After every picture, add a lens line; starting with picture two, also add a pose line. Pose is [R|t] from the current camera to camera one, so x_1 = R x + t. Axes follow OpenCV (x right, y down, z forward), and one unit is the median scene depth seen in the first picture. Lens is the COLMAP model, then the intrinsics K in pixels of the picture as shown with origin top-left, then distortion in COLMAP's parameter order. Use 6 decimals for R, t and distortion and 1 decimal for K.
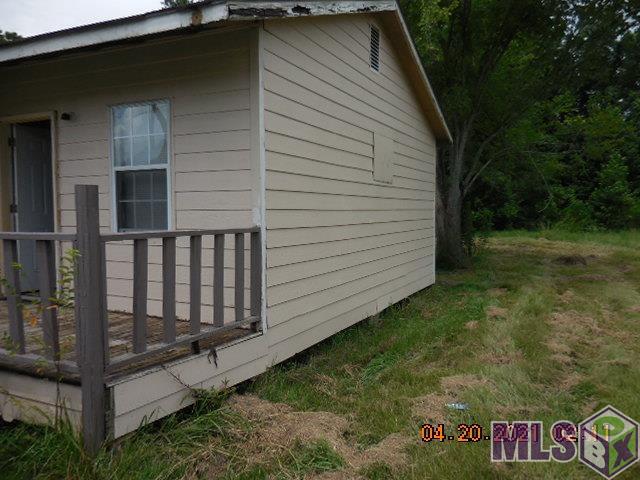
lens RADIAL K [[516.6, 0, 333.1], [0, 516.6, 240.9], [0, 0, 1]] dist [-0.001518, 0.012193]
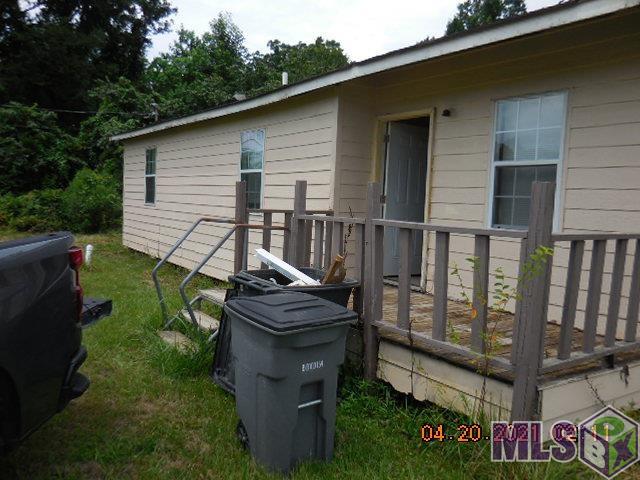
lens RADIAL K [[516.6, 0, 333.1], [0, 516.6, 240.9], [0, 0, 1]] dist [-0.001518, 0.012193]
pose [[0.892687, 0.072733, -0.444770, -0.258116], [-0.065556, 0.997351, 0.031521, -0.002207], [0.445884, 0.001019, 0.895090, -0.030304]]
